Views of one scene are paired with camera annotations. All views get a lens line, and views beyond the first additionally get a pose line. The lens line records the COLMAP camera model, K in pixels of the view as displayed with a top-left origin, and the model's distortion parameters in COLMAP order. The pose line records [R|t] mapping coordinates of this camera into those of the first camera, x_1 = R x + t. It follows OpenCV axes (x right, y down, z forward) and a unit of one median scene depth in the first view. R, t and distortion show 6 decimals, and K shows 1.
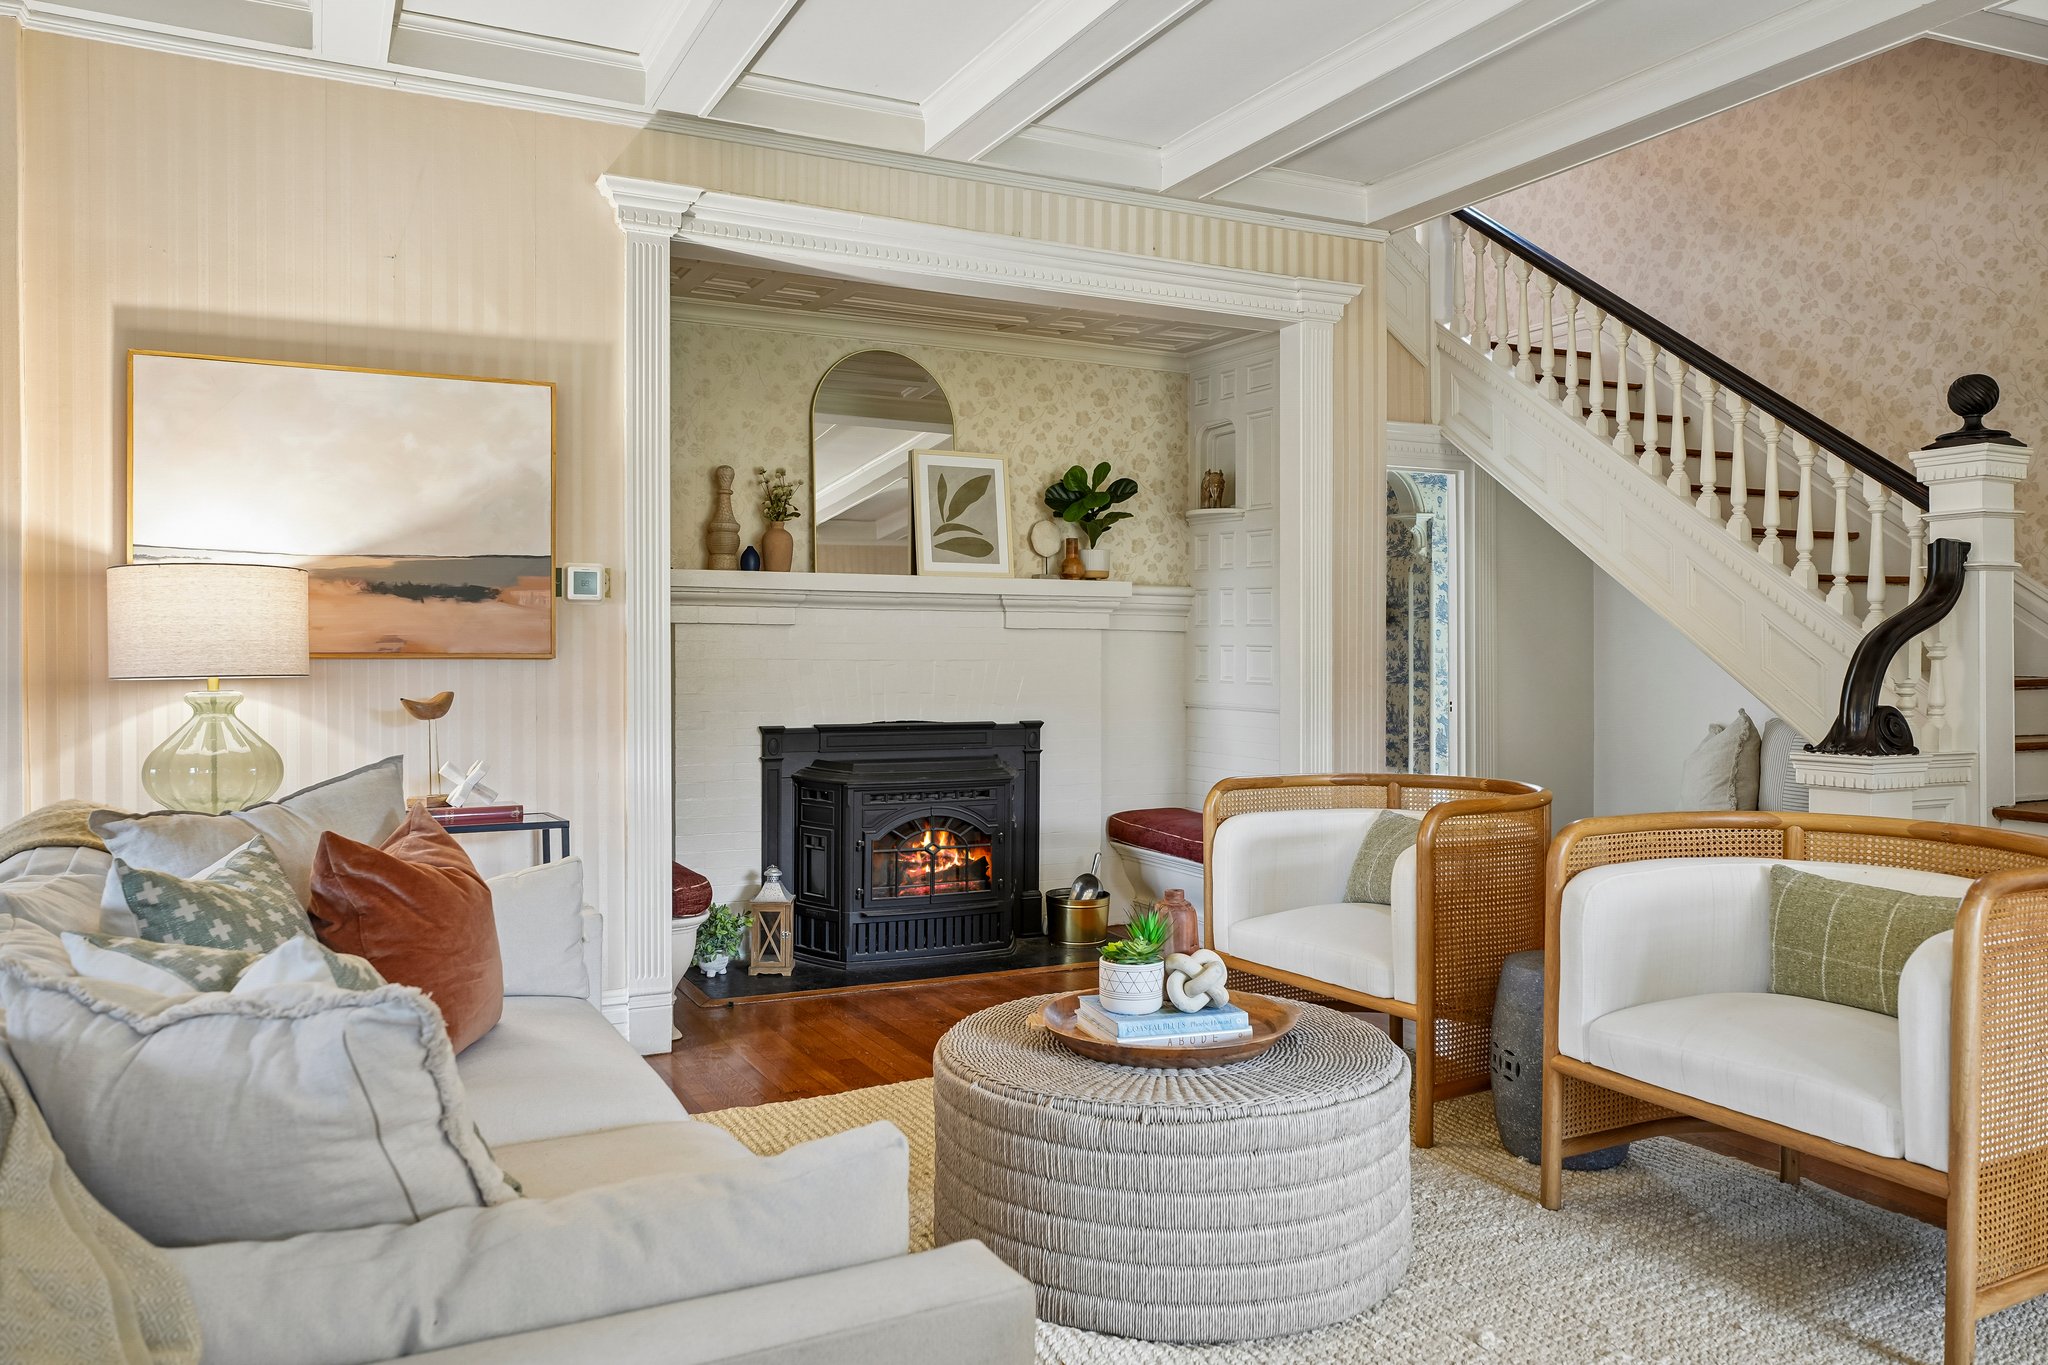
lens RADIAL K [[1477.0, 0, 1024.0], [0, 1477.0, 682.5], [0, 0, 1]] dist [0.000379, 0.015160]
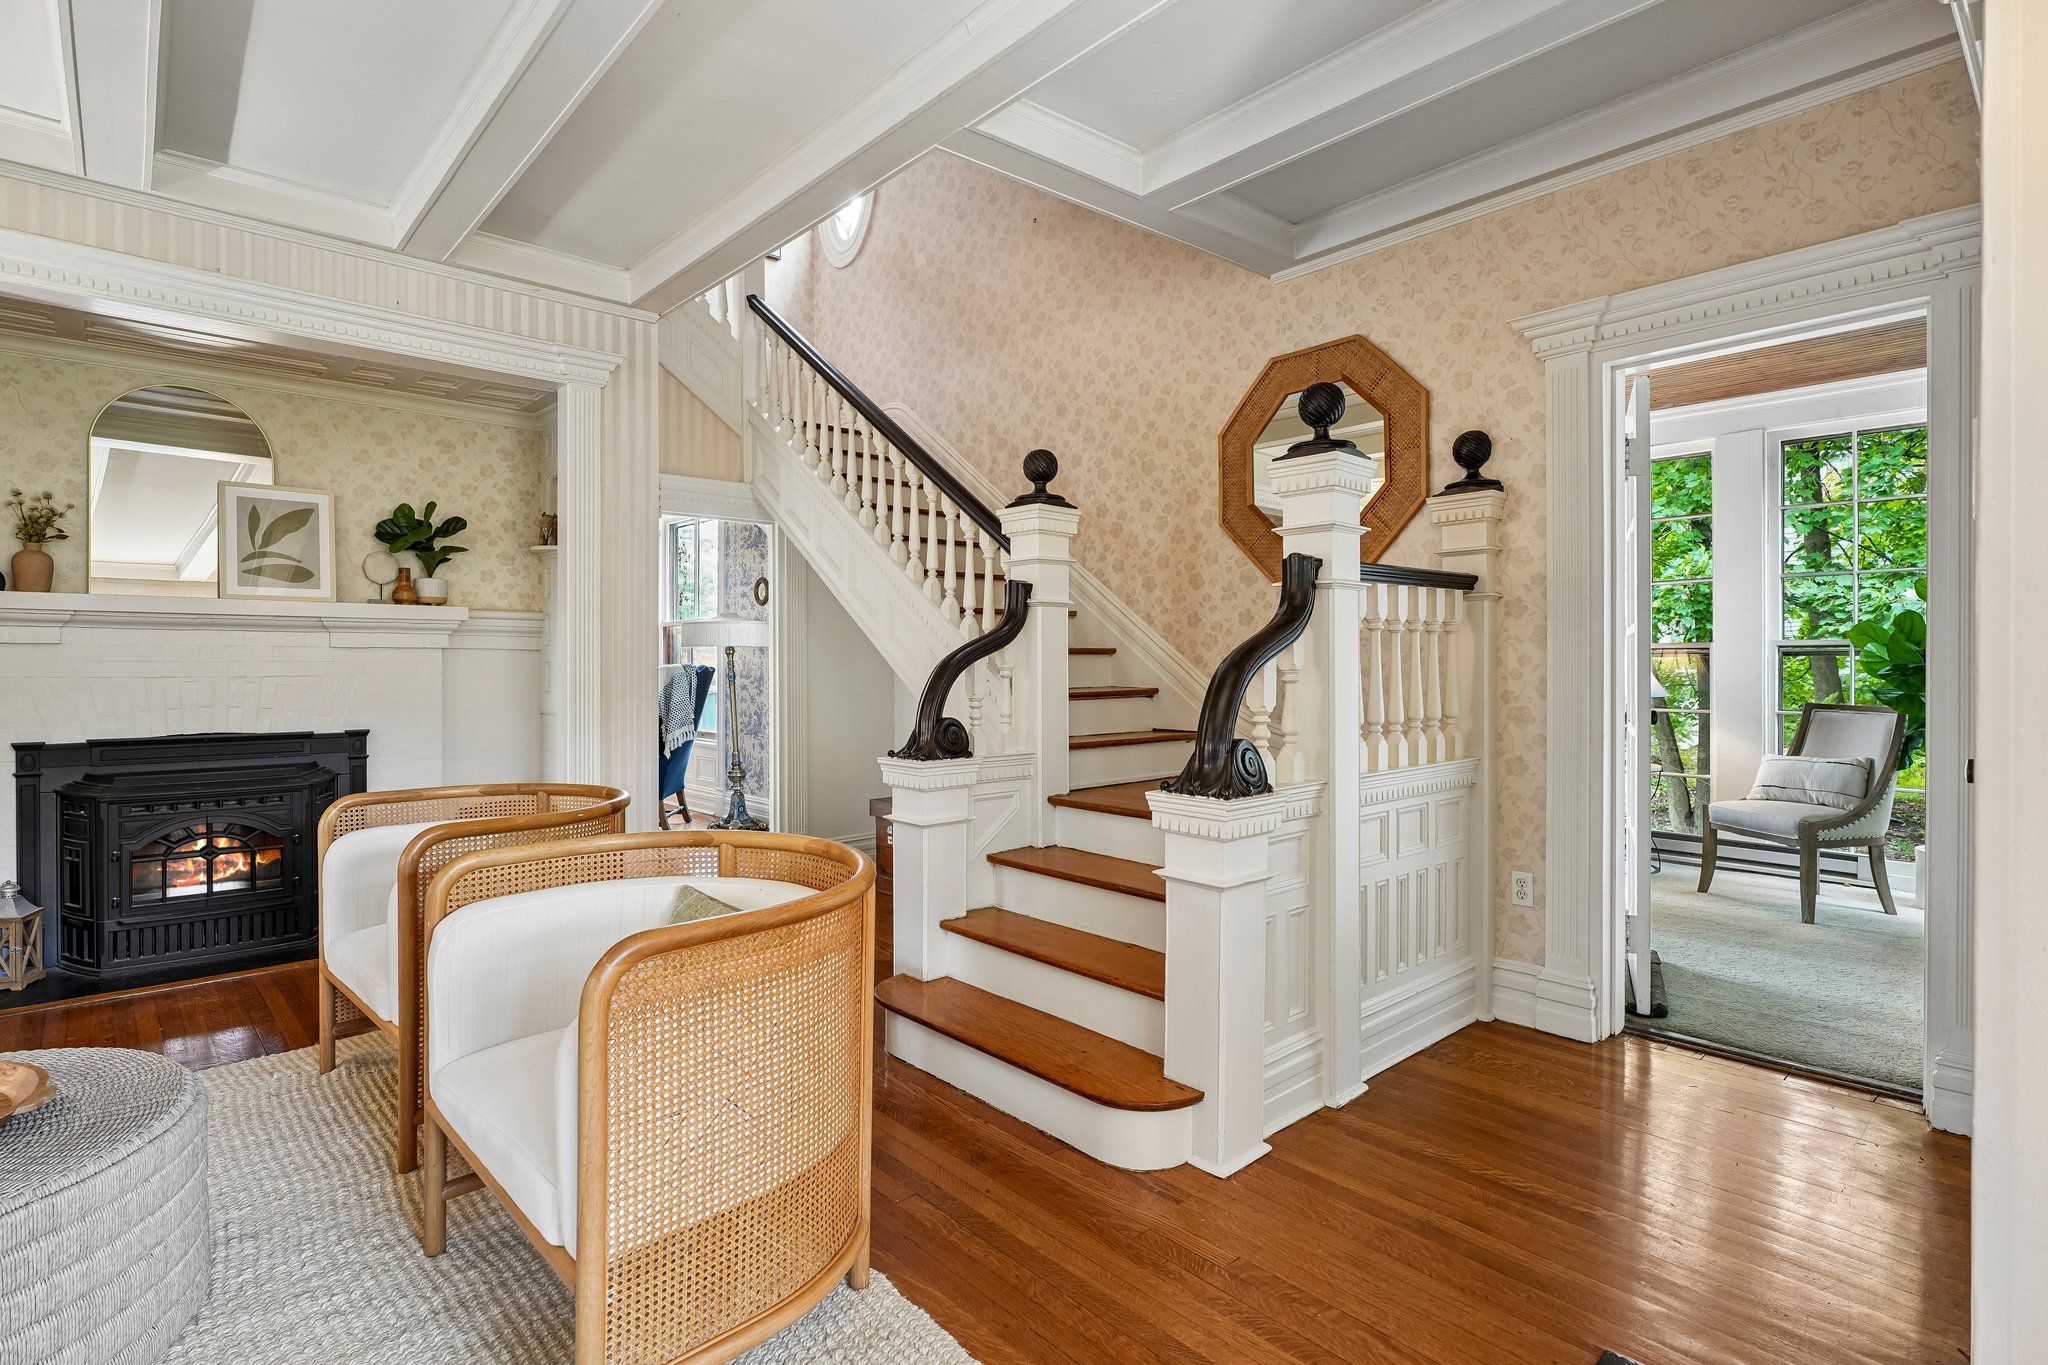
lens RADIAL K [[998.0, 0, 1024.0], [0, 998.0, 682.5], [0, 0, 1]] dist [-0.000234, 0.001098]
pose [[0.963247, -0.006218, 0.268546, 0.293054], [0.005267, 0.999977, 0.004263, -0.010862], [-0.268566, -0.002692, 0.963258, 0.140116]]
